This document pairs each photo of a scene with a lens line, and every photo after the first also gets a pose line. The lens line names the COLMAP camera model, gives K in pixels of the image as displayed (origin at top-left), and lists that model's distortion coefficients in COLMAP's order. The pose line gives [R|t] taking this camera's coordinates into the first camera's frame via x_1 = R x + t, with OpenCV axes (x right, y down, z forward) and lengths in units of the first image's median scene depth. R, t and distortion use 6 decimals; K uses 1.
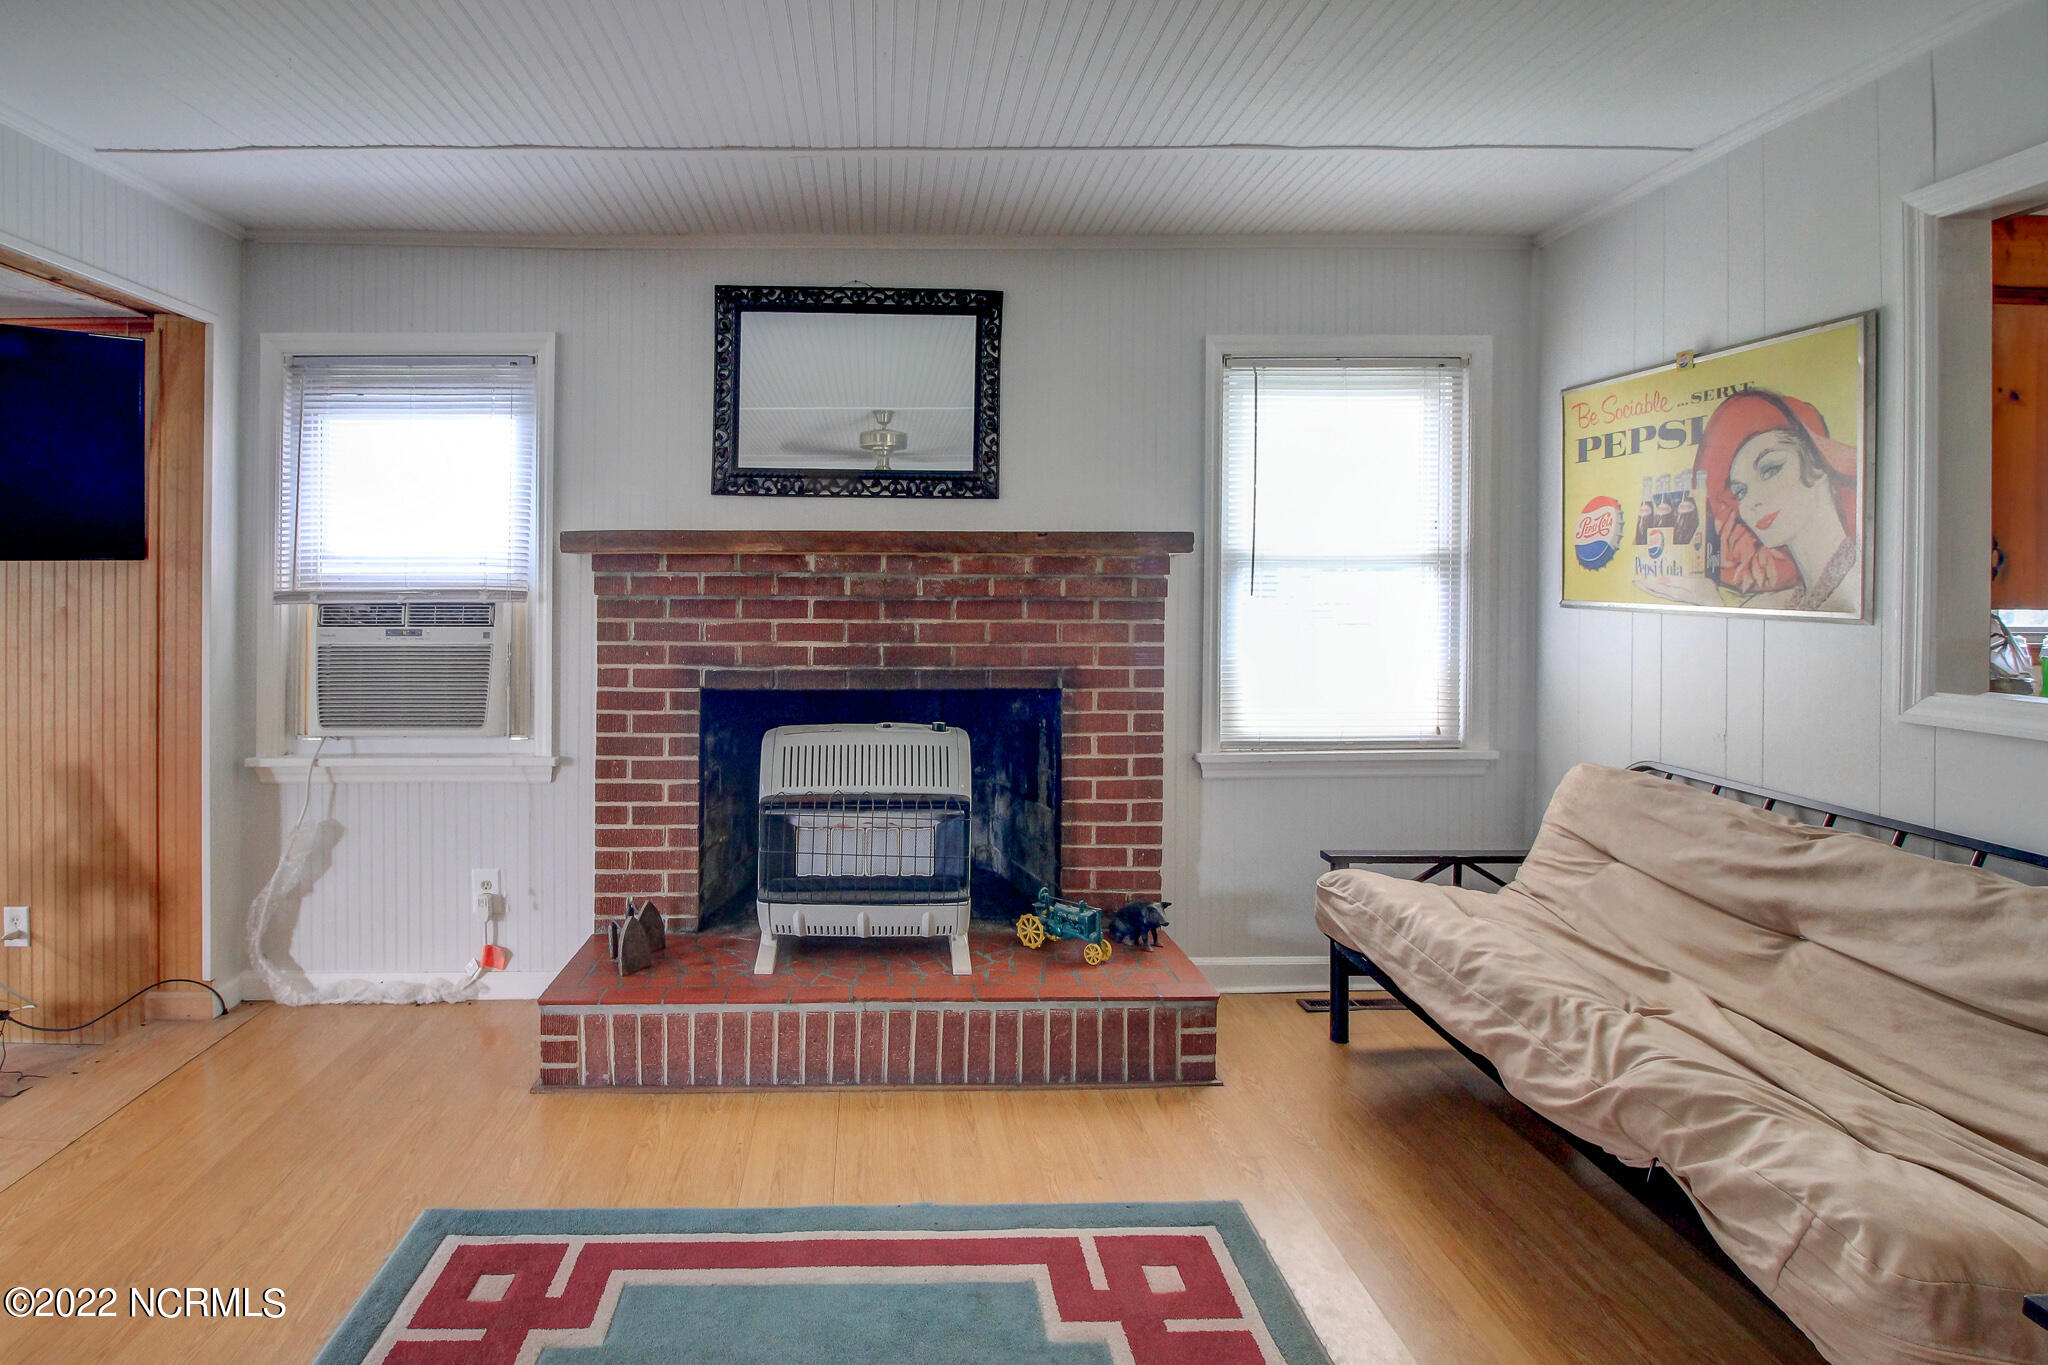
lens RADIAL K [[991.5, 0, 909.8], [0, 991.5, 592.1], [0, 0, 1]] dist [-0.008194, -0.007151]
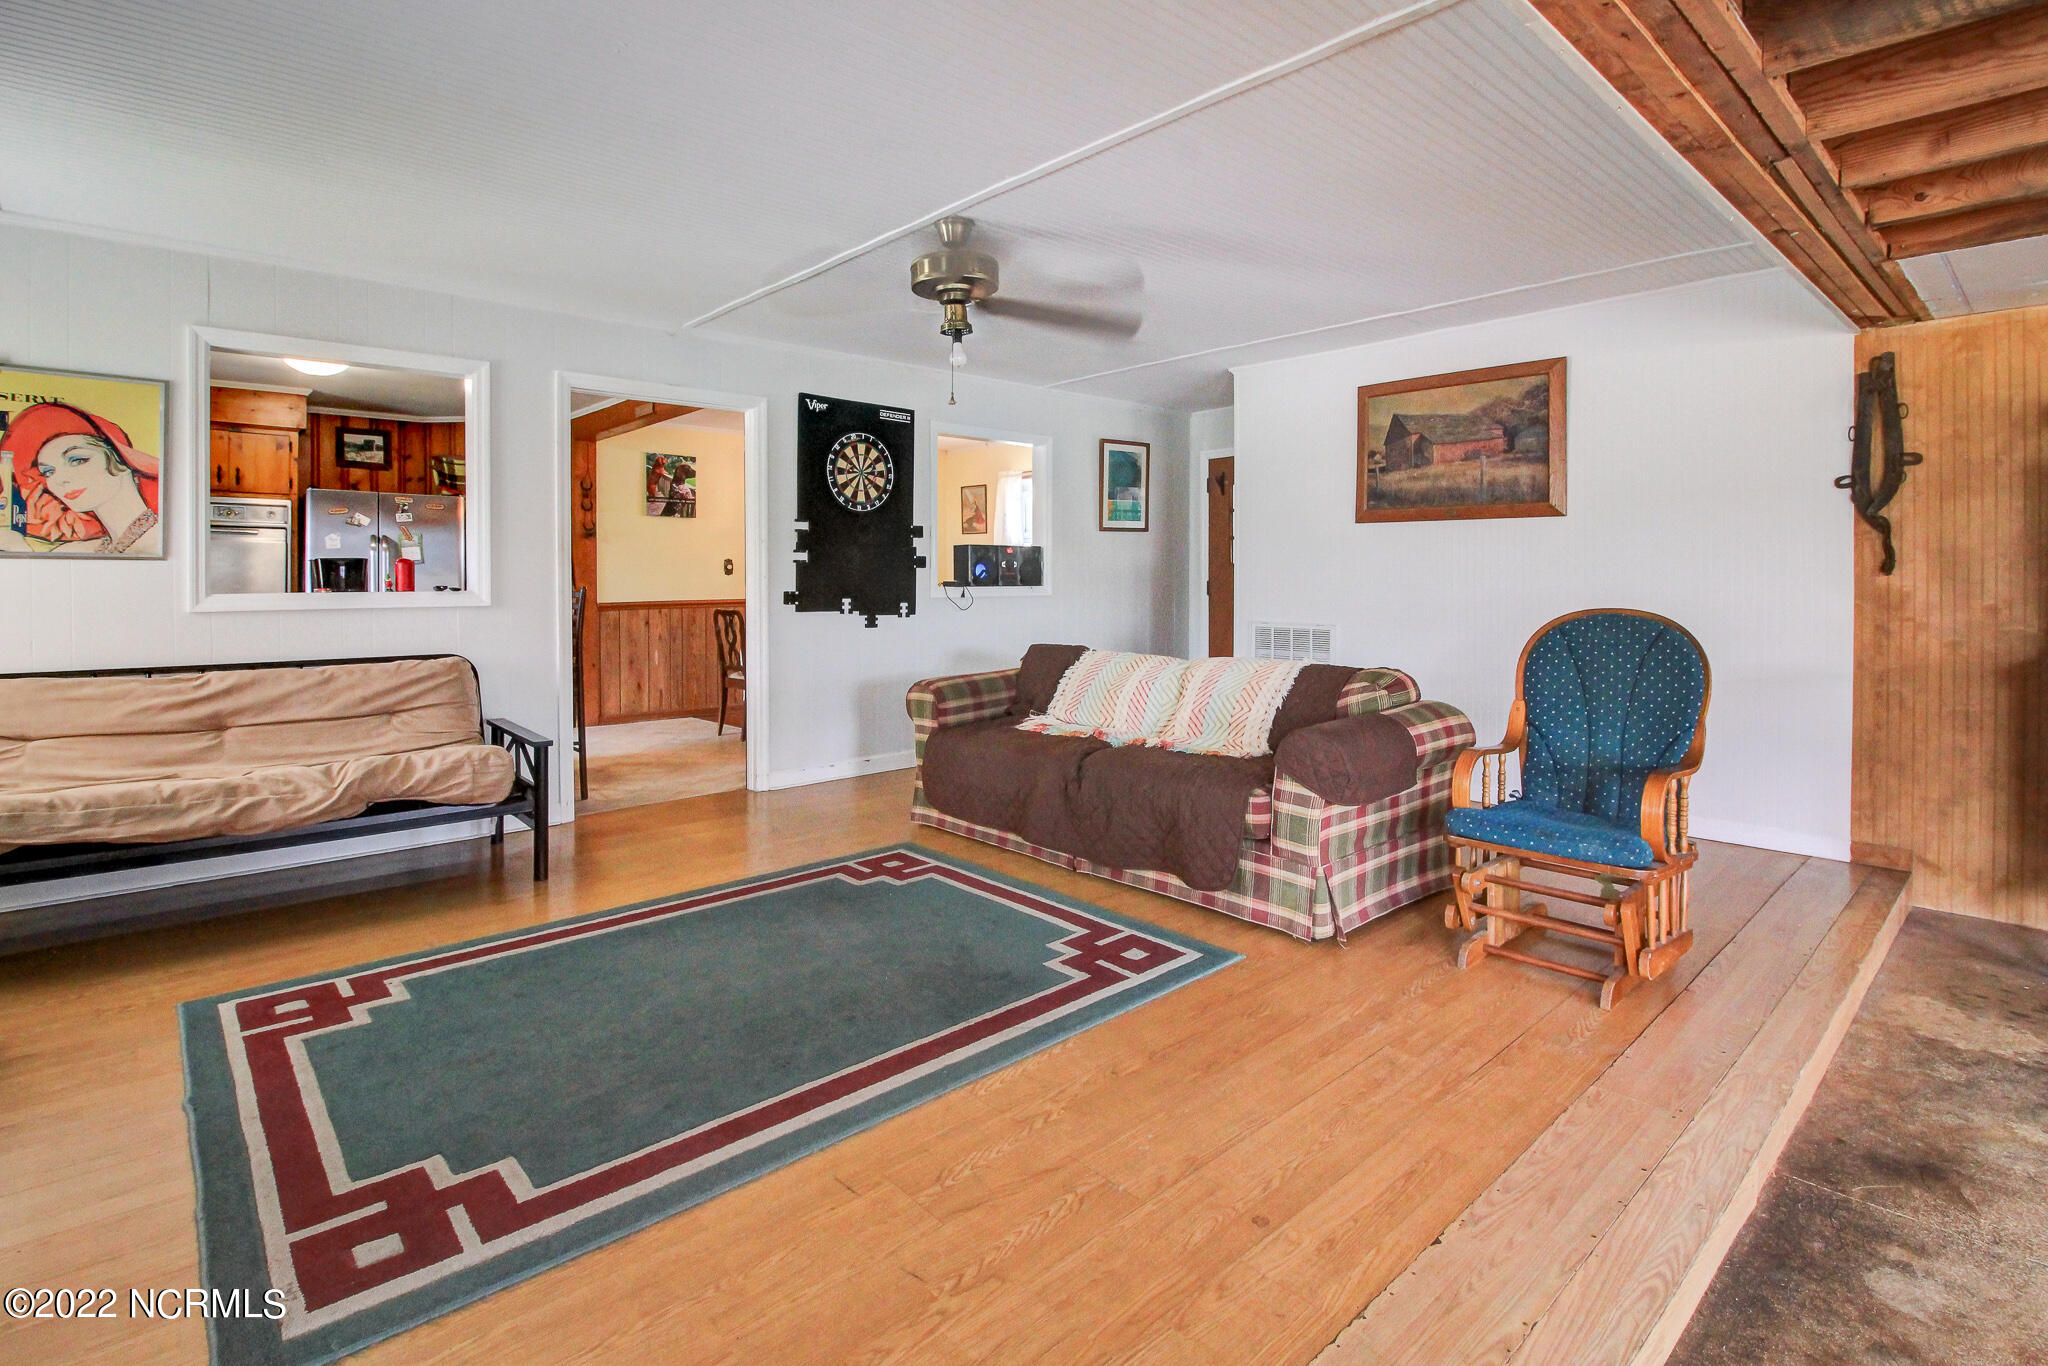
lens RADIAL K [[991.5, 0, 1031.1], [0, 991.5, 558.6], [0, 0, 1]] dist [-0.008194, -0.007151]
pose [[-0.675941, 0.013496, 0.736832, -0.942535], [0.008966, 0.999909, -0.010089, 0.042272], [-0.736901, -0.000213, -0.676000, 0.720846]]
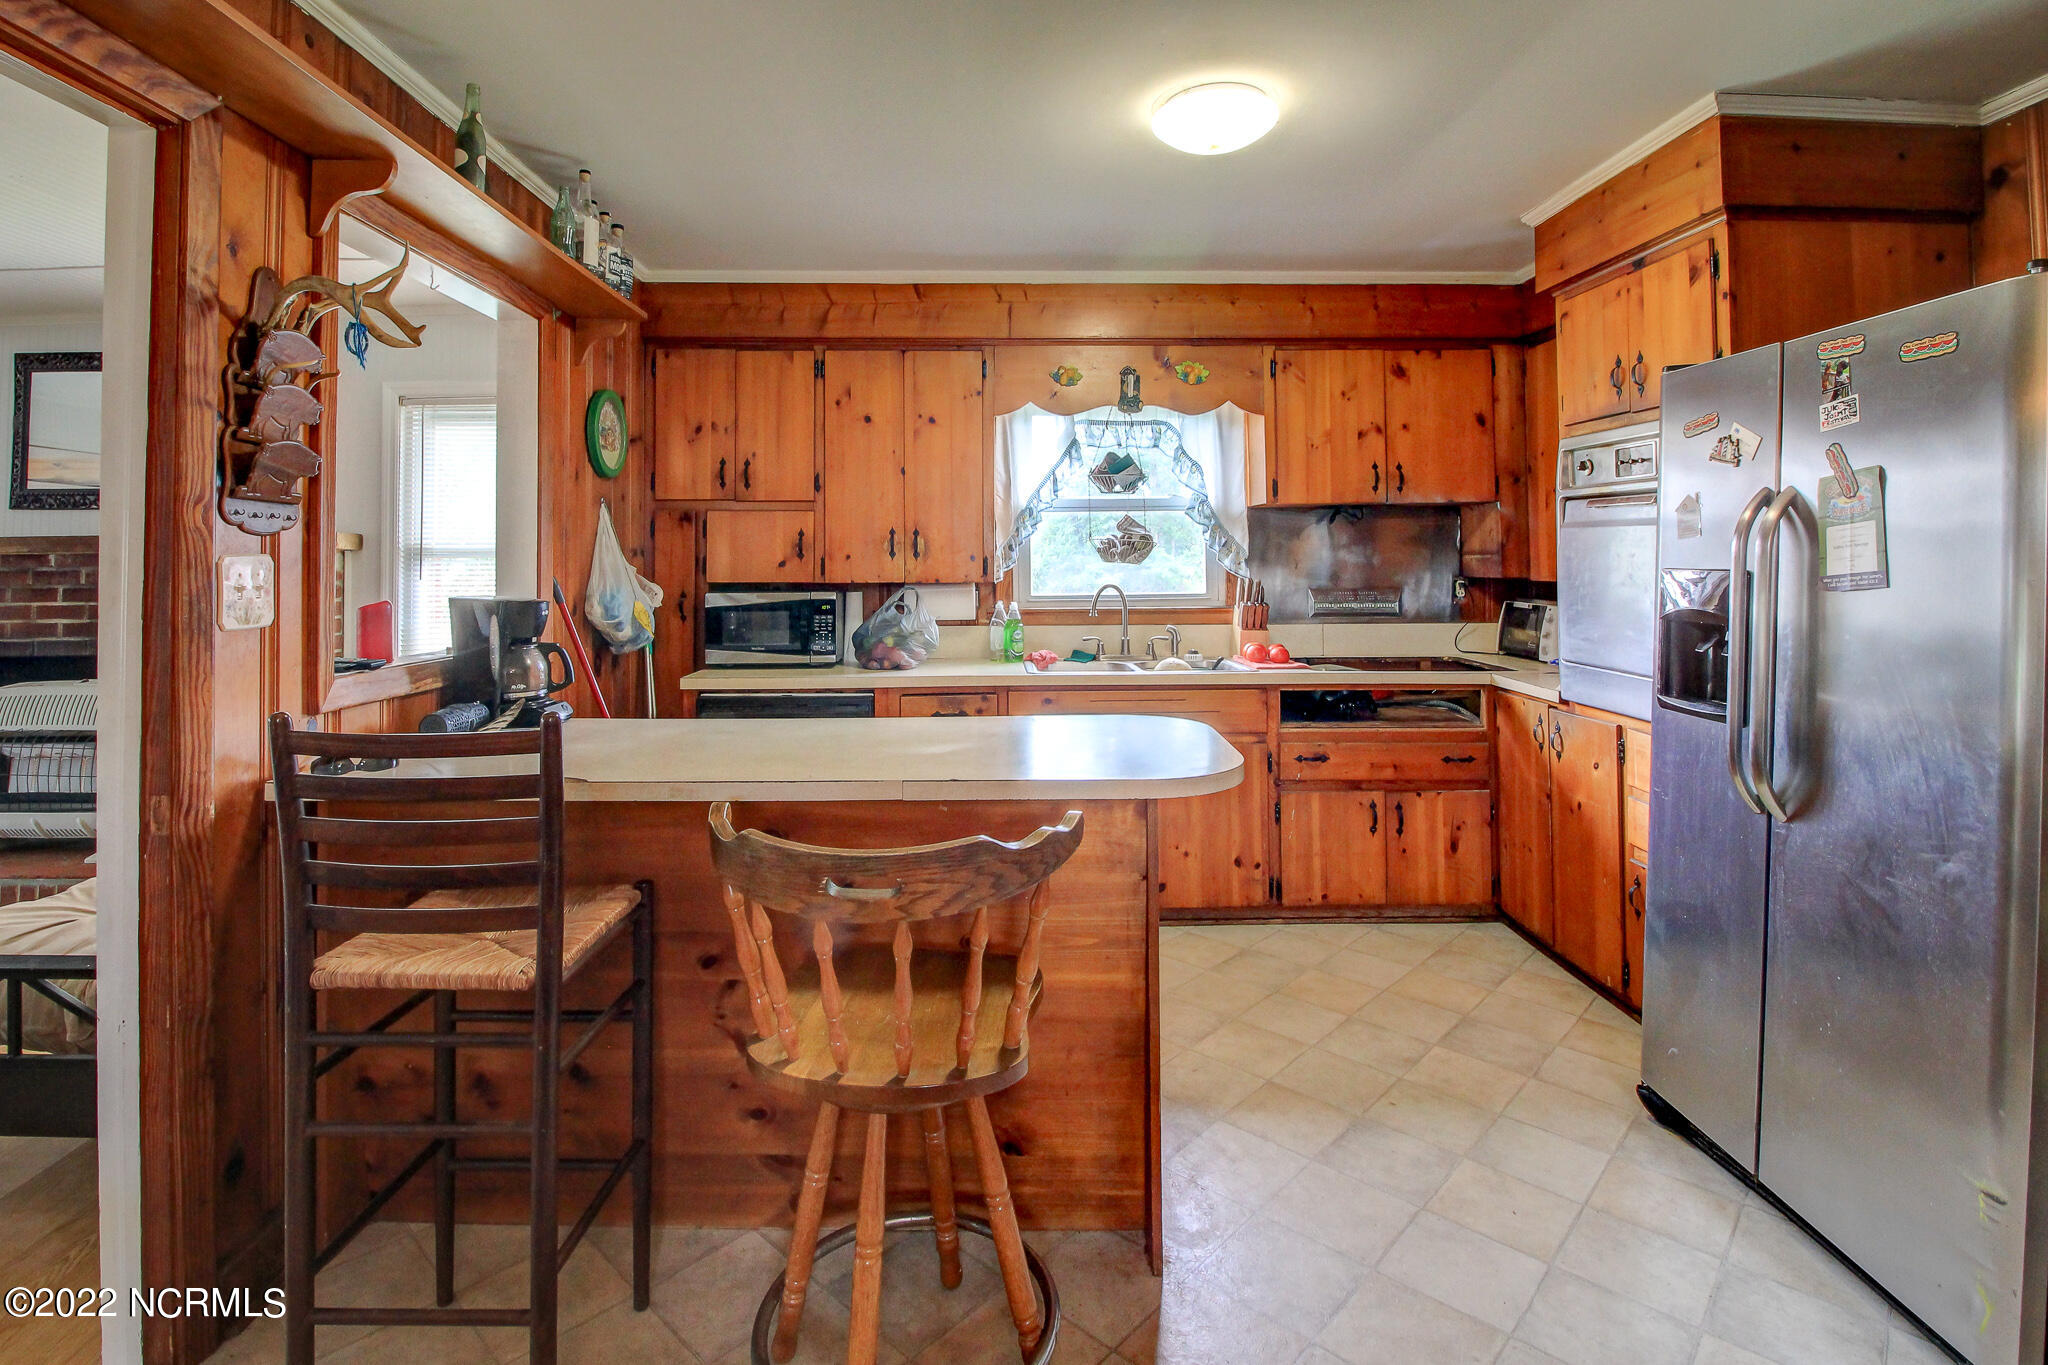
lens RADIAL K [[991.5, 0, 958.2], [0, 991.5, 551.1], [0, 0, 1]] dist [-0.008194, -0.007151]
pose [[0.999845, -0.014657, 0.009721, 1.097318], [0.014846, 0.999698, -0.019564, 0.002250], [-0.009431, 0.019705, 0.999761, -0.327278]]
